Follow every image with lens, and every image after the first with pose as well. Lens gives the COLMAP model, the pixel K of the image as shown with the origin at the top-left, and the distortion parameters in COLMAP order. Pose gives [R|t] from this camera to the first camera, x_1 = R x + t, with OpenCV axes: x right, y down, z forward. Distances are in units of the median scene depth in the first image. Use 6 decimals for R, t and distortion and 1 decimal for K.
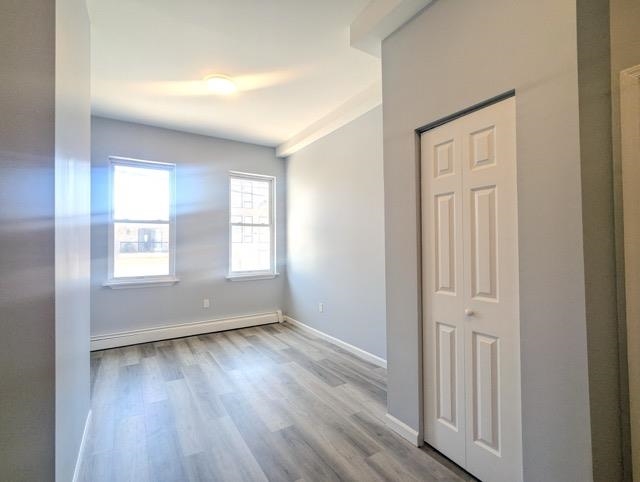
lens RADIAL K [[304.6, 0, 322.0], [0, 304.6, 239.4], [0, 0, 1]] dist [0.001369, -0.000122]
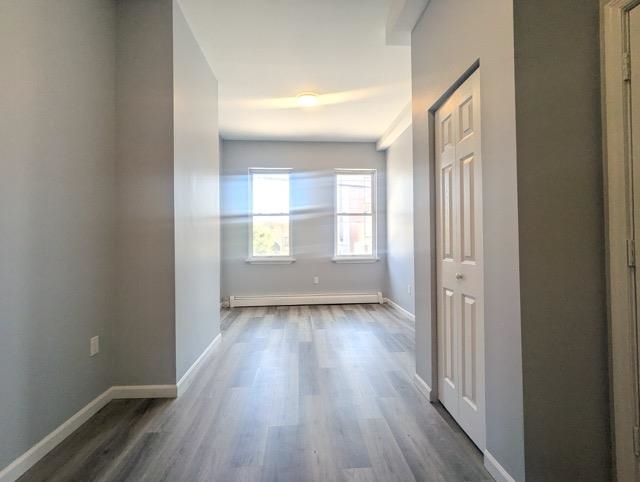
lens RADIAL K [[304.6, 0, 322.0], [0, 304.6, 239.4], [0, 0, 1]] dist [0.001369, -0.000122]
pose [[0.884508, -0.004493, -0.466503, 0.216645], [0.009934, 0.999908, 0.009205, 0.038550], [0.466419, -0.012776, 0.884472, -0.061623]]
